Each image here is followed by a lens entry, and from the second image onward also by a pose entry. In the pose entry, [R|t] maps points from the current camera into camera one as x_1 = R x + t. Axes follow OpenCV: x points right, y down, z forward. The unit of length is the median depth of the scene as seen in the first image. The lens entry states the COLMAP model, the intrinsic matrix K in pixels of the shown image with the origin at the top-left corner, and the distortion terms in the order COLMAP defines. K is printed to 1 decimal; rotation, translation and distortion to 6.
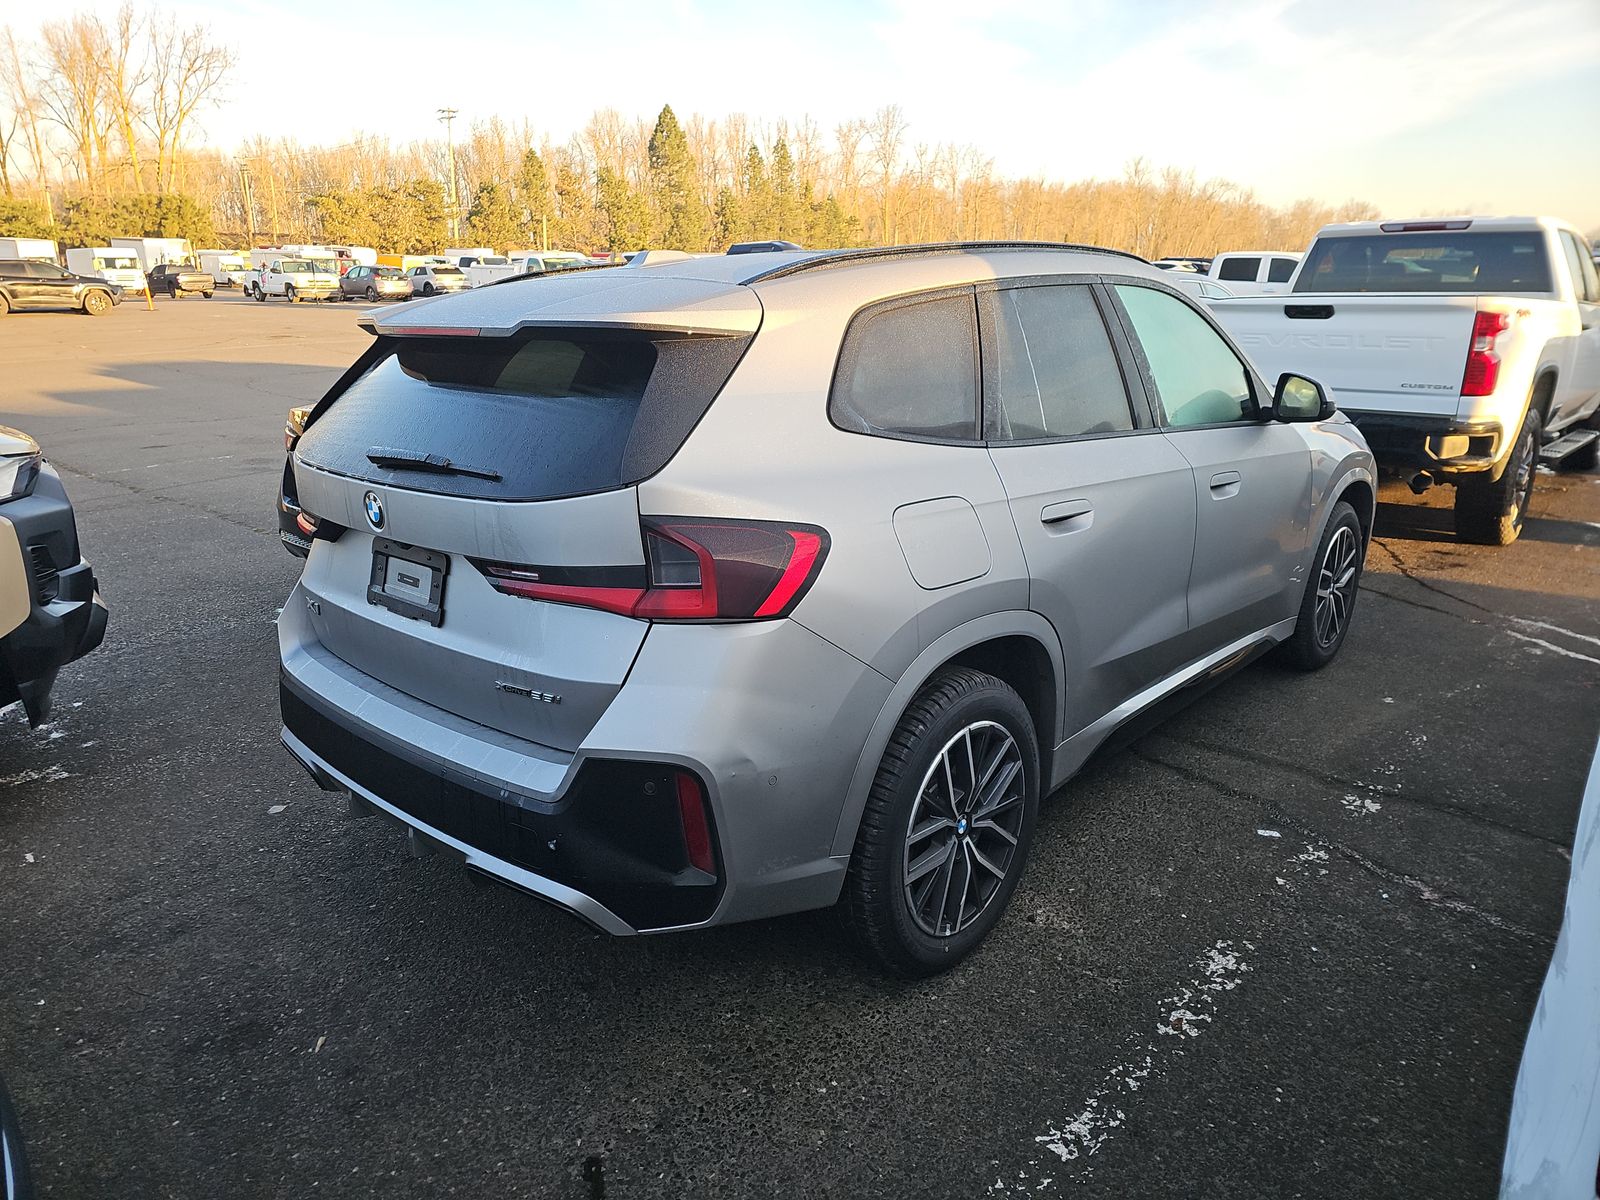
lens RADIAL K [[1079.1, 0, 800.0], [0, 1079.1, 600.0], [0, 0, 1]] dist [-0.001506, -0.000121]
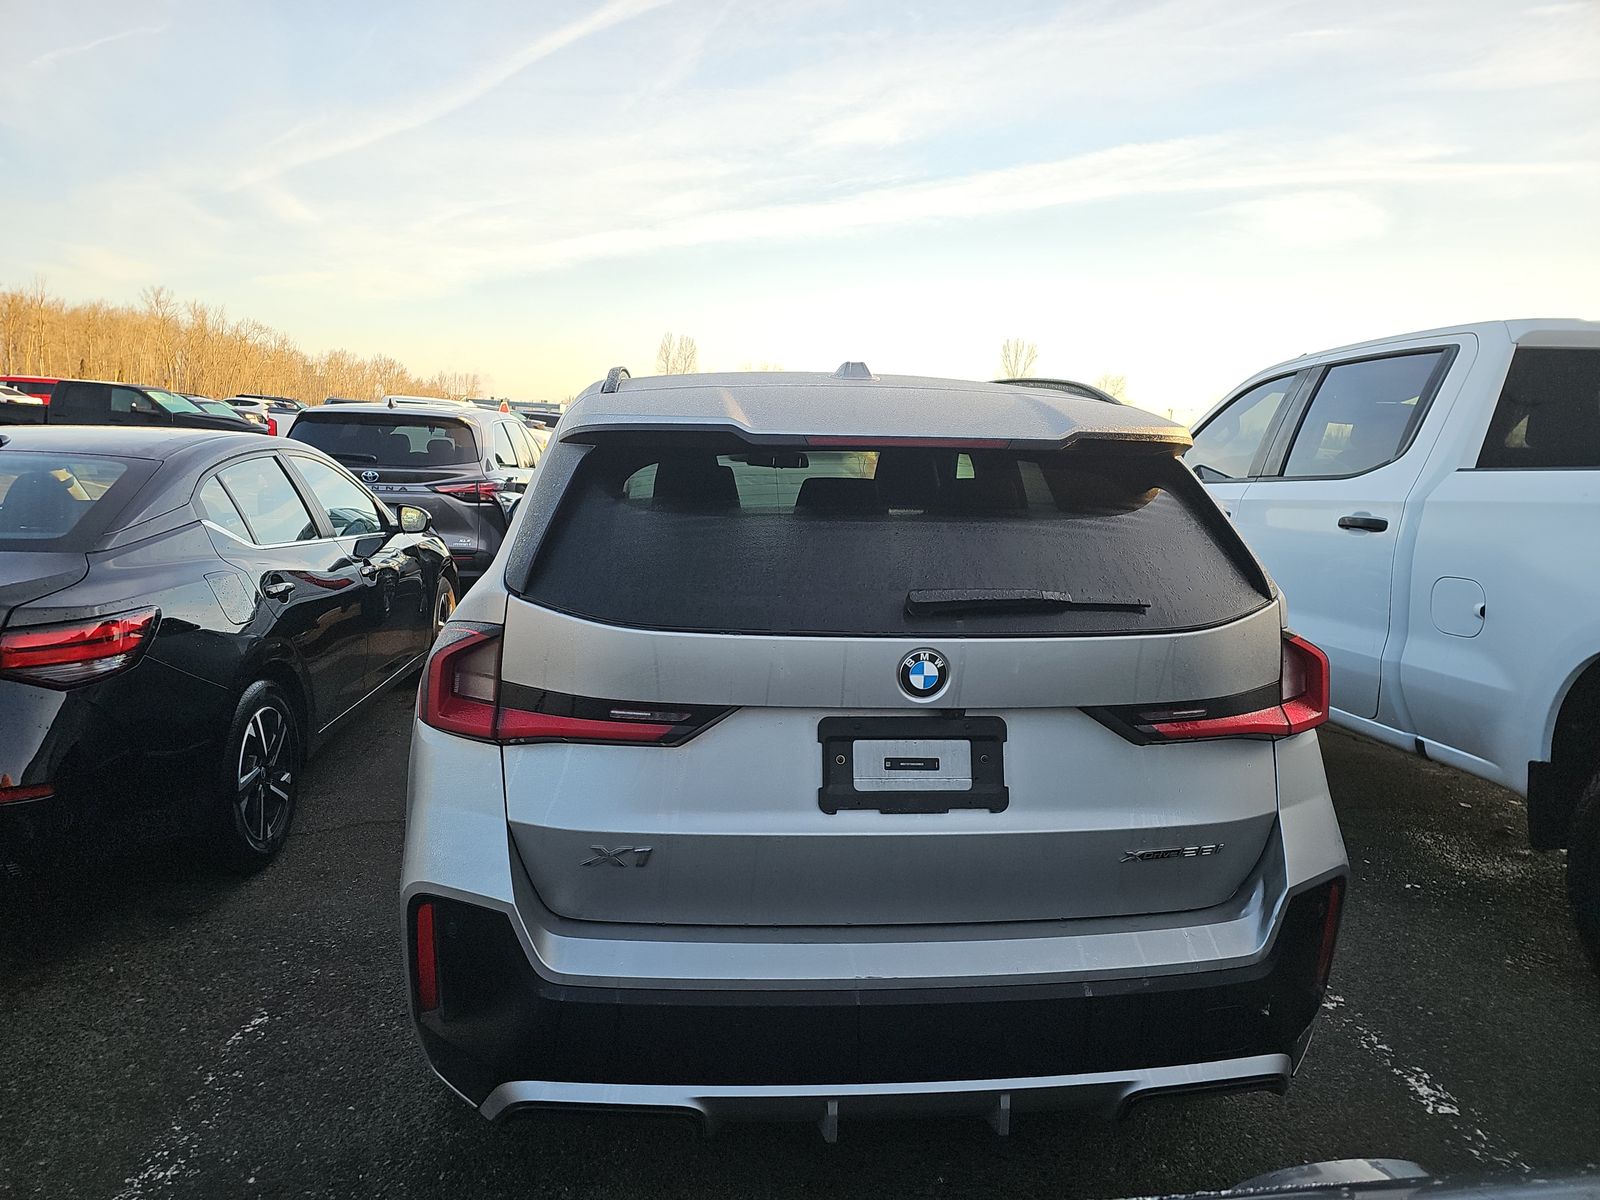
lens RADIAL K [[1044.3, 0, 768.9], [0, 1044.3, 630.2], [0, 0, 1]] dist [0.066561, -0.070117]
pose [[0.667636, -0.089924, 0.739037, -0.936015], [0.160499, 0.986721, -0.024931, -0.104967], [-0.726982, 0.135259, 0.673203, 0.560389]]
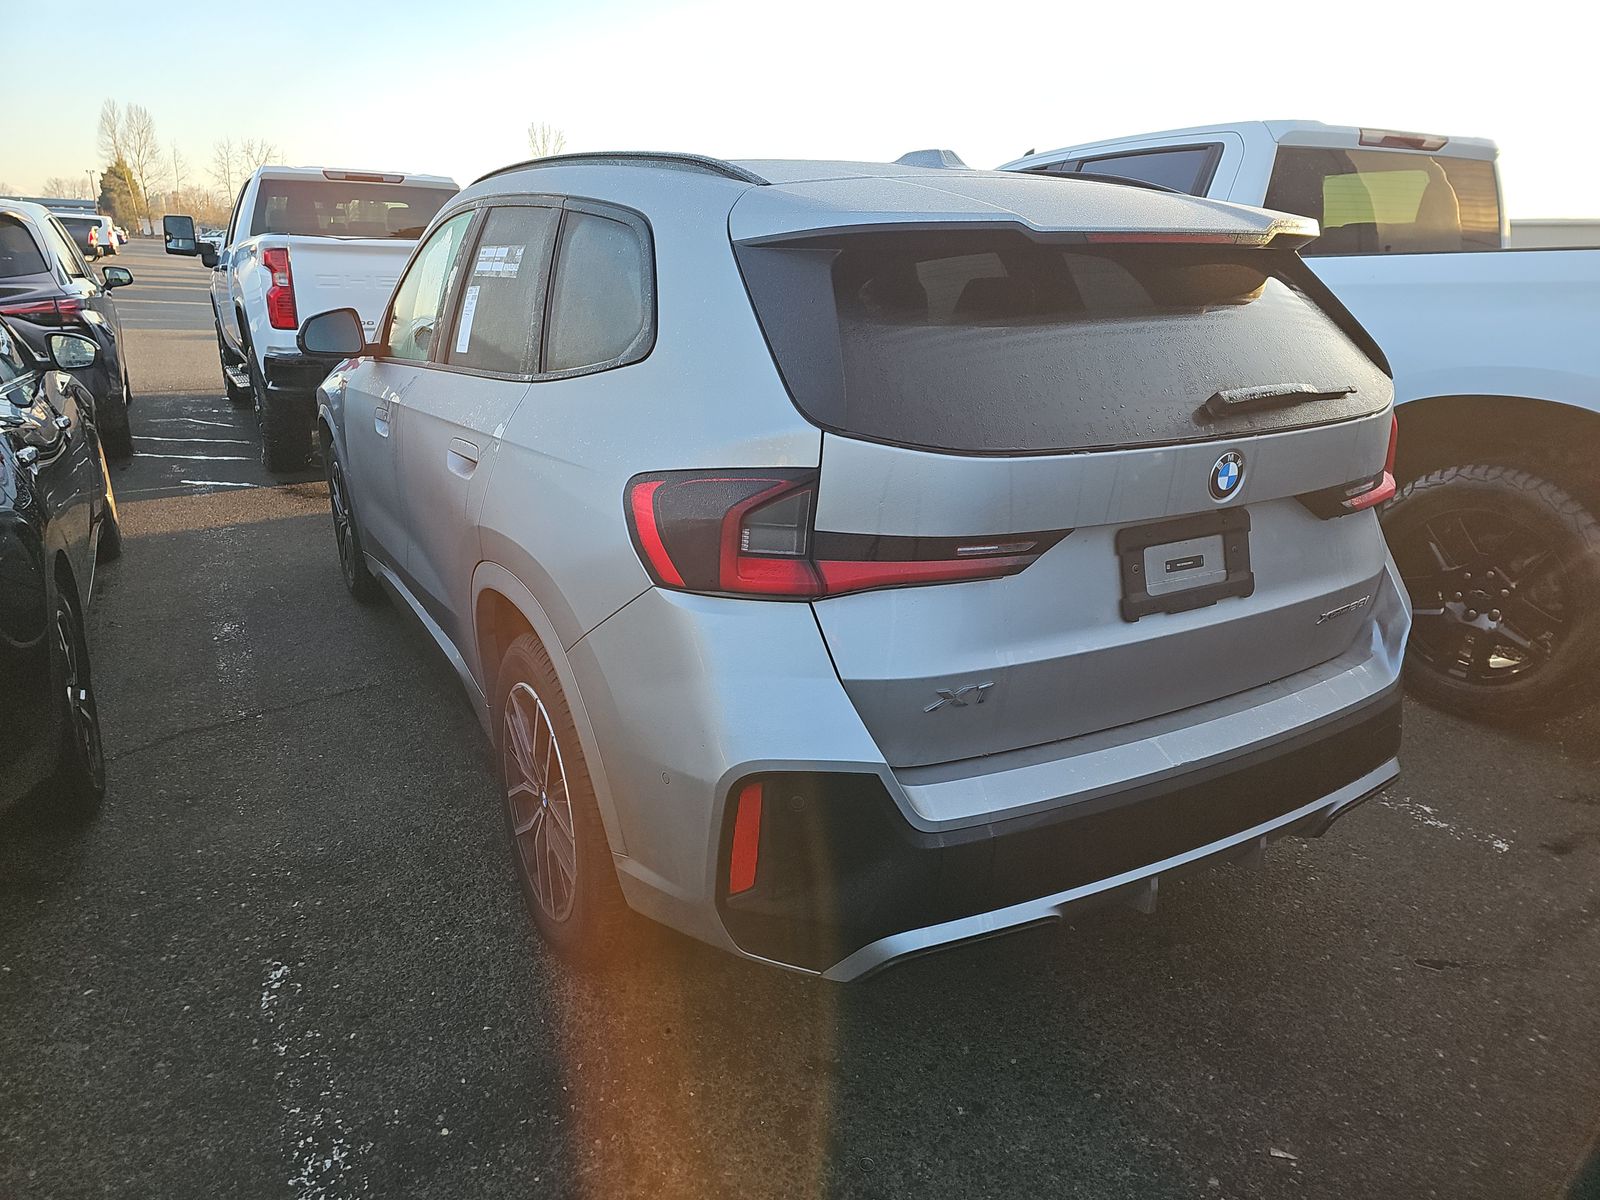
lens RADIAL K [[1044.3, 0, 768.9], [0, 1044.3, 630.2], [0, 0, 1]] dist [0.066561, -0.070117]
pose [[0.310226, -0.297541, 0.902900, -1.135060], [0.238566, 0.943733, 0.229029, -0.214735], [-0.920242, 0.144351, 0.363754, 0.987713]]
